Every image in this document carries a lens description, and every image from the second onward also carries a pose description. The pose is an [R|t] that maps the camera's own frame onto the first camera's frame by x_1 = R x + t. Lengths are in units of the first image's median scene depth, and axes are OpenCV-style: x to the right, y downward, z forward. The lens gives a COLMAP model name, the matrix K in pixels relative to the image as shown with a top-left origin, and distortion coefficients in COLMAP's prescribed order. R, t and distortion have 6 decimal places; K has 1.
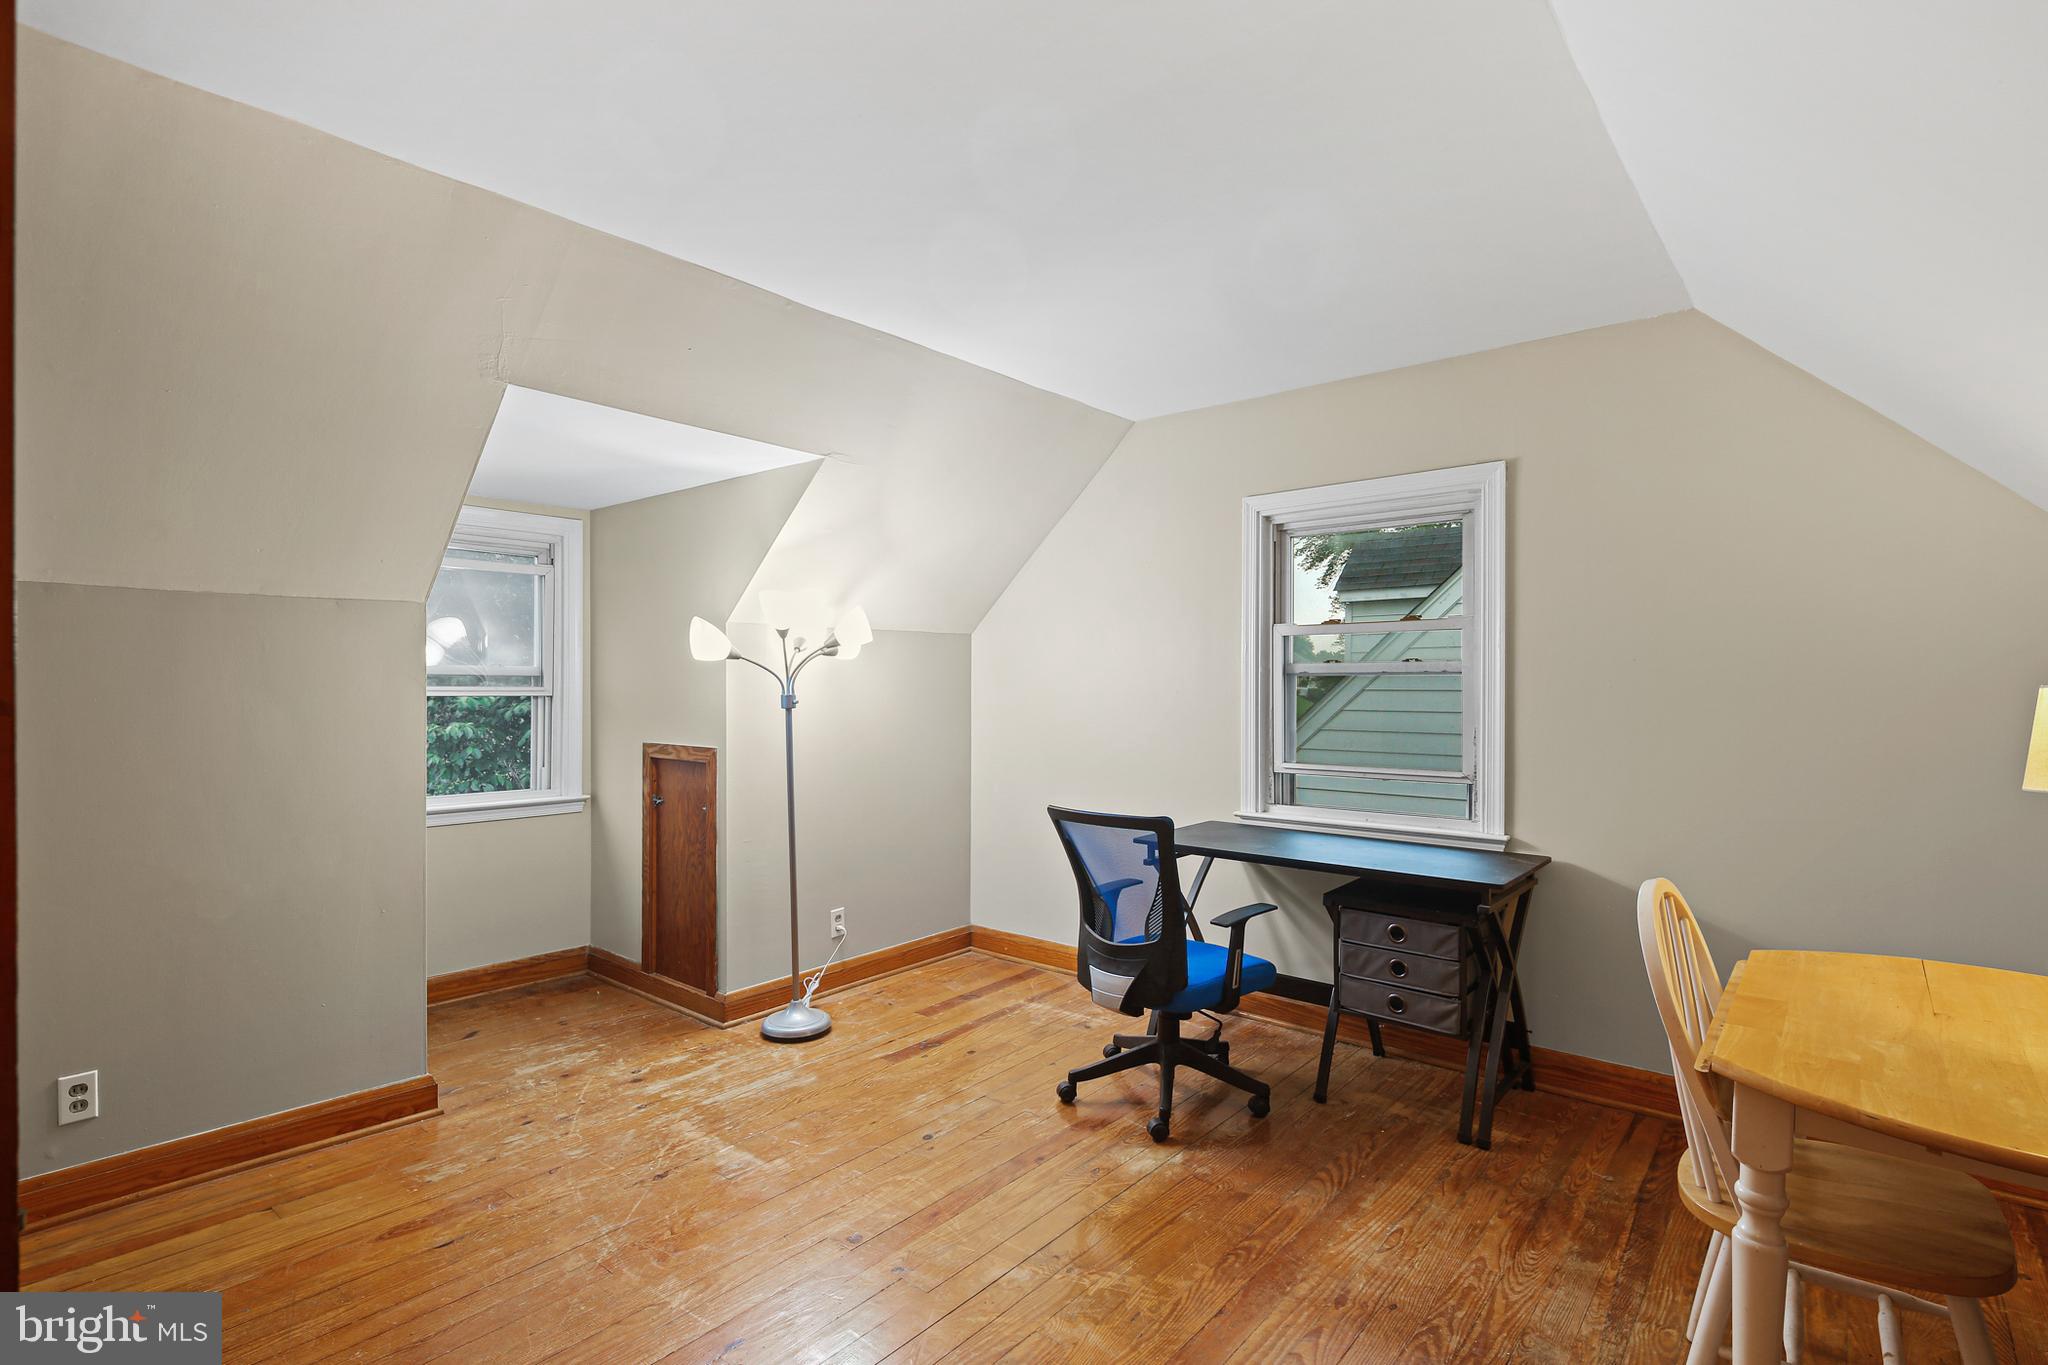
lens RADIAL K [[992.9, 0, 1026.7], [0, 992.9, 688.2], [0, 0, 1]] dist [-0.002396, -0.000912]
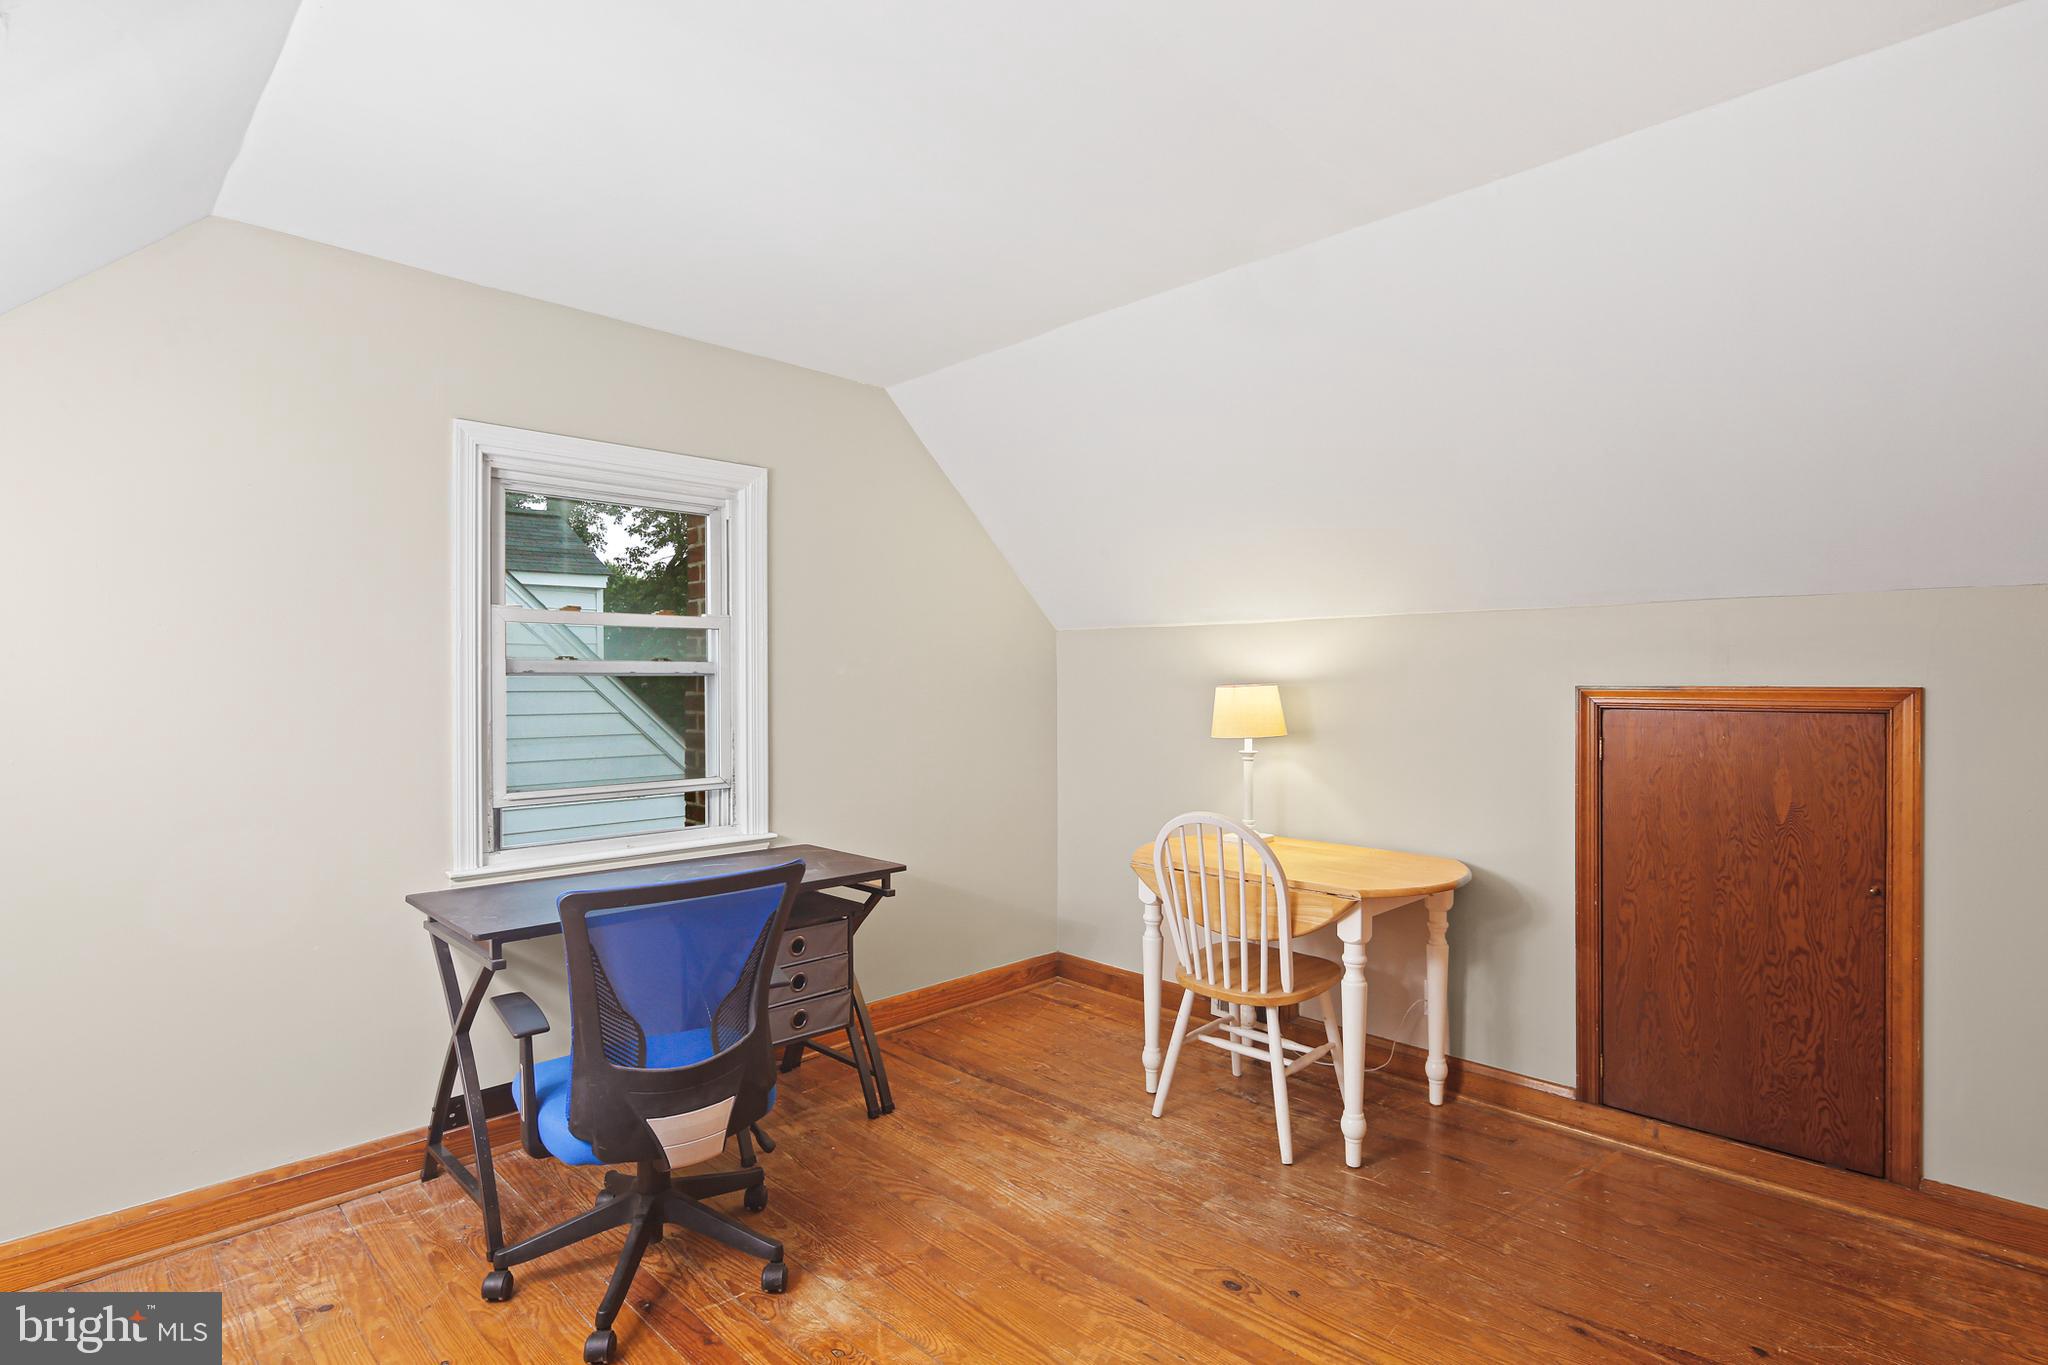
lens RADIAL K [[992.9, 0, 1026.7], [0, 992.9, 688.2], [0, 0, 1]] dist [-0.002396, -0.000912]
pose [[0.084044, -0.005853, 0.996445, -0.565716], [0.005611, 0.999970, 0.005401, -0.006308], [-0.996446, 0.005137, 0.084074, 0.700107]]
